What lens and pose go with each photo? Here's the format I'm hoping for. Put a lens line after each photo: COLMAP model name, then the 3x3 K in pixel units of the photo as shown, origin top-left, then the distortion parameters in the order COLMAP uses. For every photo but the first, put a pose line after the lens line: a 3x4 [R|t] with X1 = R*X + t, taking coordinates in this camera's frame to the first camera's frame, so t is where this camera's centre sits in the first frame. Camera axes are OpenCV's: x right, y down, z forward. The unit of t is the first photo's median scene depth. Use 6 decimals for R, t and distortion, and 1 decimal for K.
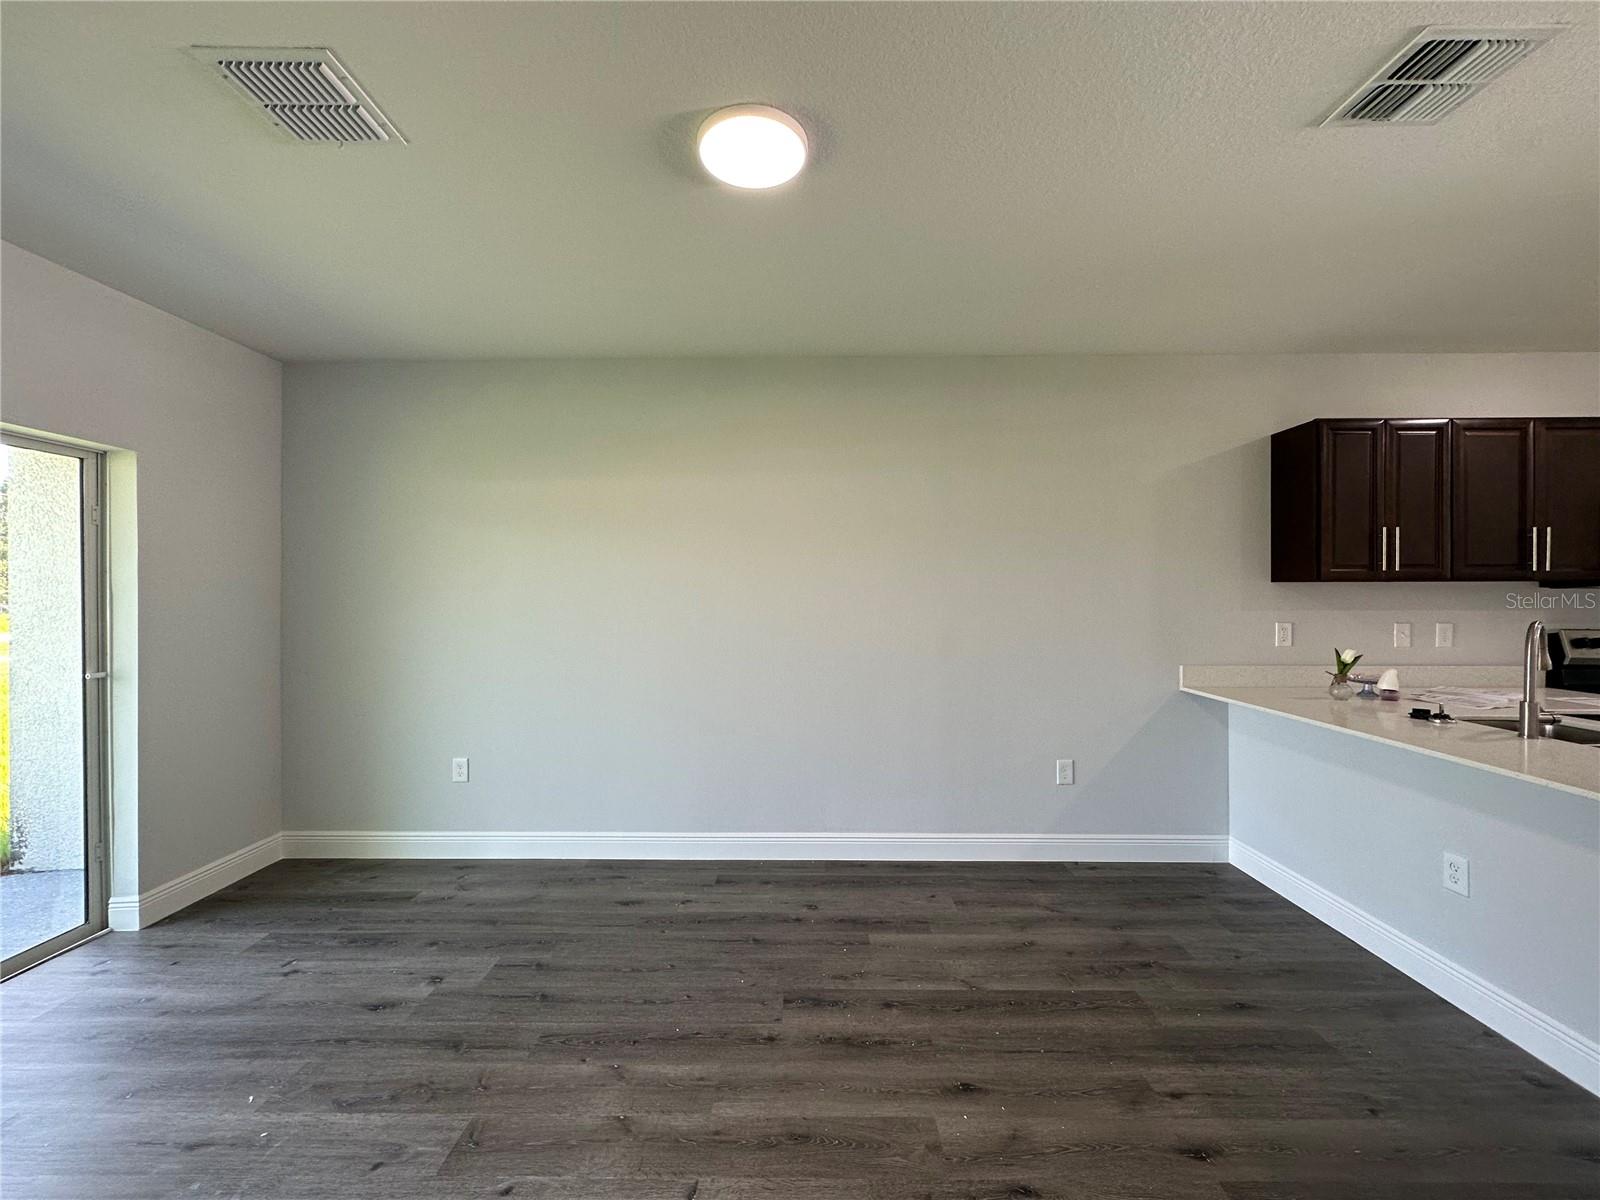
lens RADIAL K [[608.9, 0, 800.0], [0, 608.9, 600.0], [0, 0, 1]] dist [-0.000757, 0.000030]
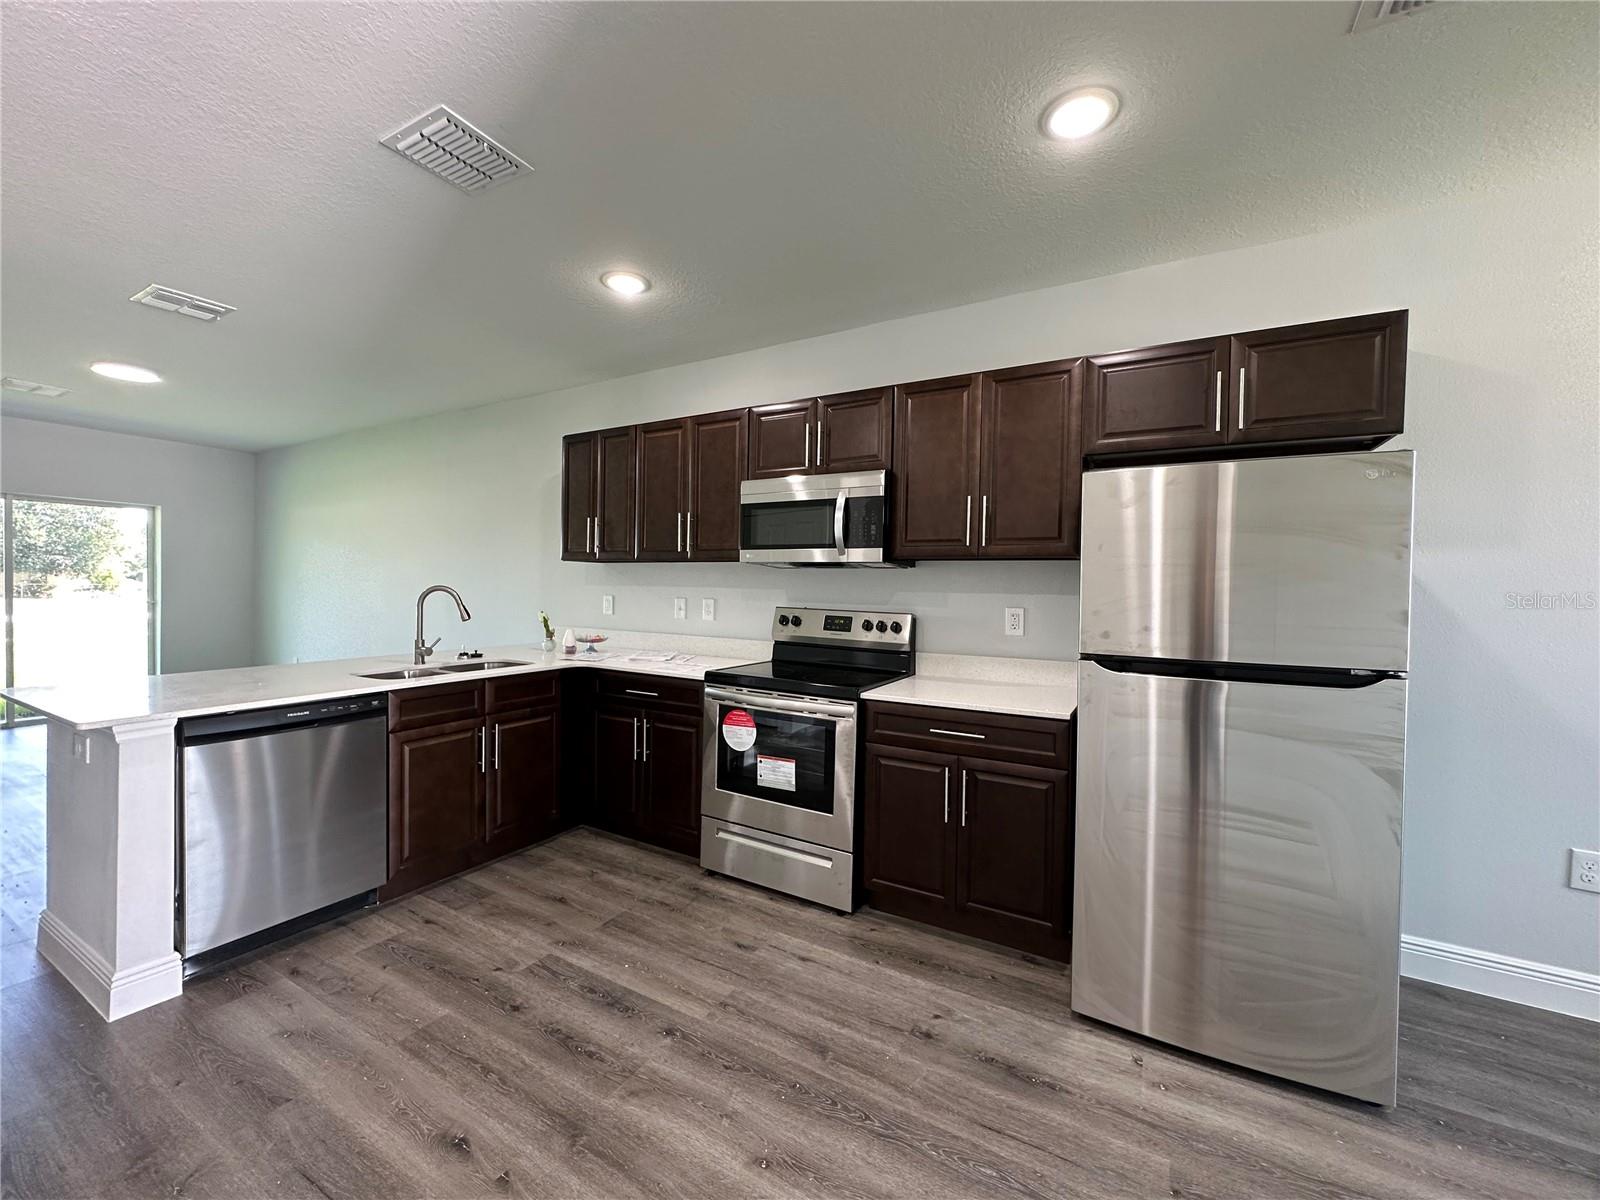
lens RADIAL K [[638.1, 0, 798.0], [0, 638.1, 597.4], [0, 0, 1]] dist [-0.002983, 0.000172]
pose [[0.874680, 0.022243, -0.484190, 1.865255], [-0.016407, 0.999733, 0.016287, 0.014369], [0.484423, -0.006302, 0.874811, 0.053039]]
